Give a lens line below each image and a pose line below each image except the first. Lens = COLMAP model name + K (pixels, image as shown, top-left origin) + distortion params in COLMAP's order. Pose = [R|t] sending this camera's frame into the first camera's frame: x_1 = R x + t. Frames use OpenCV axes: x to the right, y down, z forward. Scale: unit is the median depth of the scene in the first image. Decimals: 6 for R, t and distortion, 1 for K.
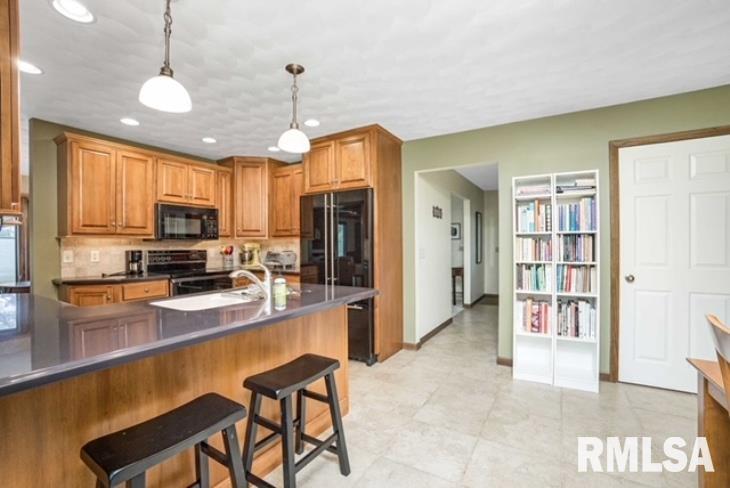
lens RADIAL K [[328.3, 0, 365.8], [0, 328.3, 243.6], [0, 0, 1]] dist [-0.026567, 0.002054]
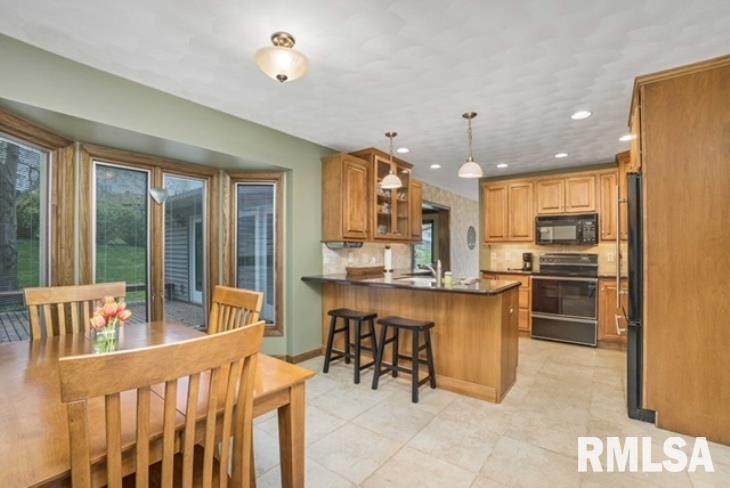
lens RADIAL K [[328.3, 0, 366.0], [0, 328.3, 247.7], [0, 0, 1]] dist [-0.026567, 0.002054]
pose [[-0.116401, -0.006340, -0.993182, 0.742840], [-0.000646, 0.999980, -0.006308, 0.008383], [0.993202, -0.000093, -0.116403, 0.489236]]
